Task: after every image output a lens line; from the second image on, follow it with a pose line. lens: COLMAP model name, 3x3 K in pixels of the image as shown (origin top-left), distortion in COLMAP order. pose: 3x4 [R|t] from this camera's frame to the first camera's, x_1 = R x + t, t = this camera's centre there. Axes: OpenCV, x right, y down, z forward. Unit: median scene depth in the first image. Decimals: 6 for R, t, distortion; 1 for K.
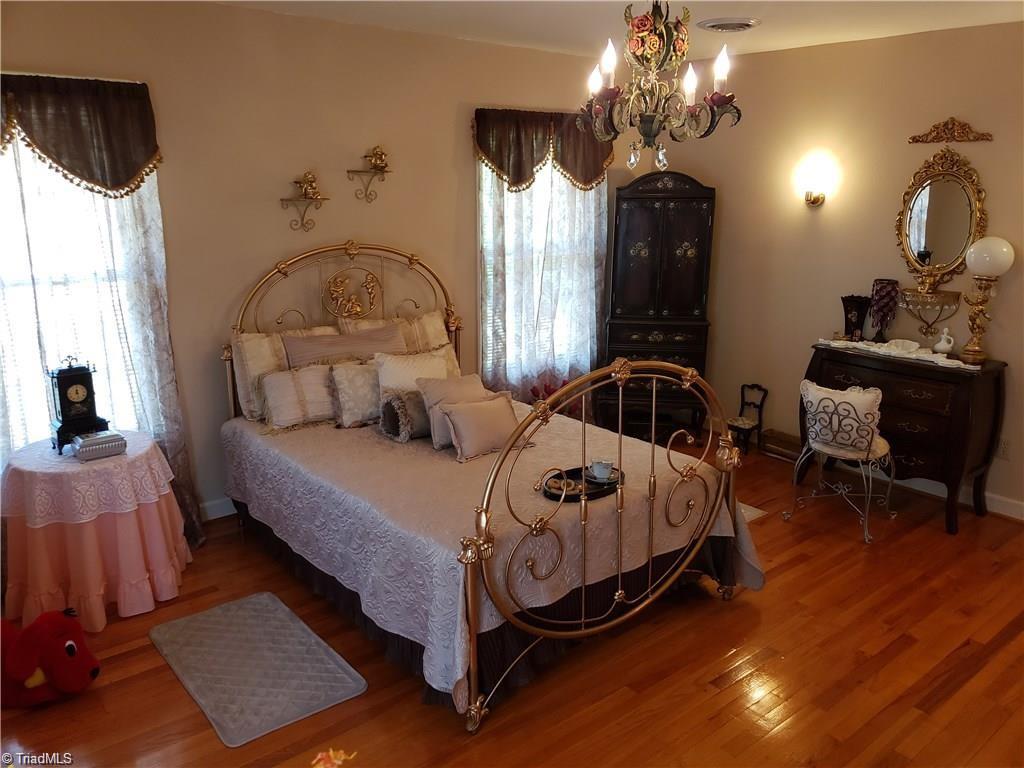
lens RADIAL K [[809.7, 0, 512.0], [0, 809.7, 384.0], [0, 0, 1]] dist [0.037314, 0.002874]
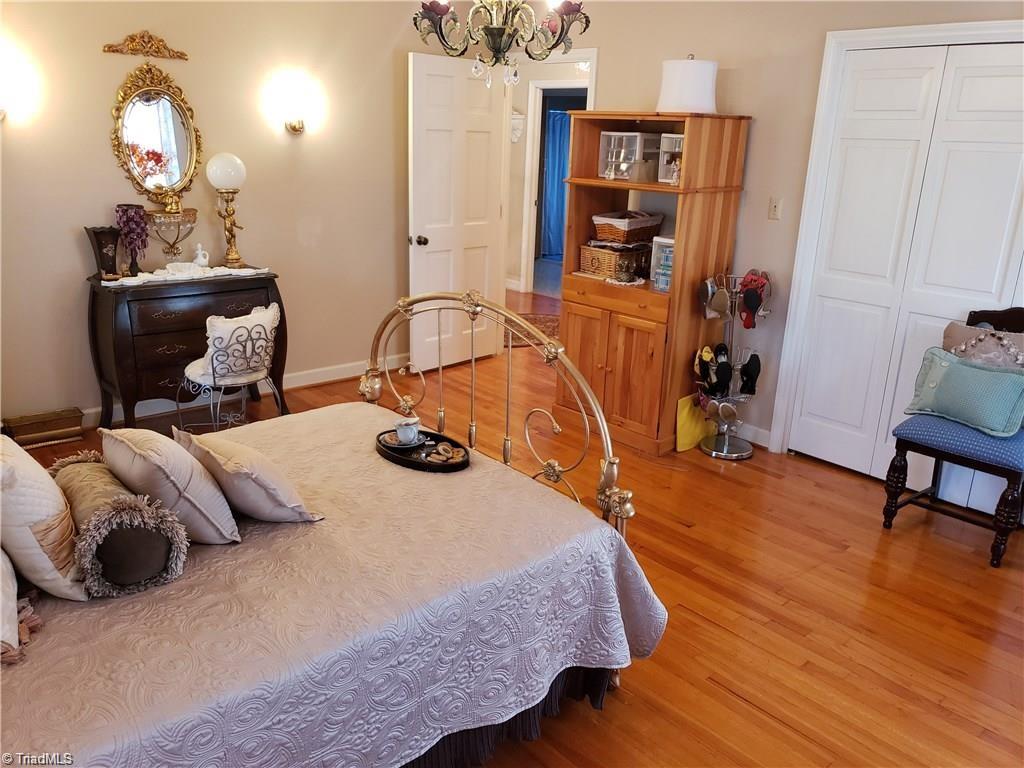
lens RADIAL K [[809.7, 0, 512.0], [0, 809.7, 384.0], [0, 0, 1]] dist [0.037314, 0.002874]
pose [[-0.040847, -0.306000, 0.951155, -0.542923], [0.216345, 0.926658, 0.307410, -0.140987], [-0.975462, 0.218334, 0.028351, 0.641013]]
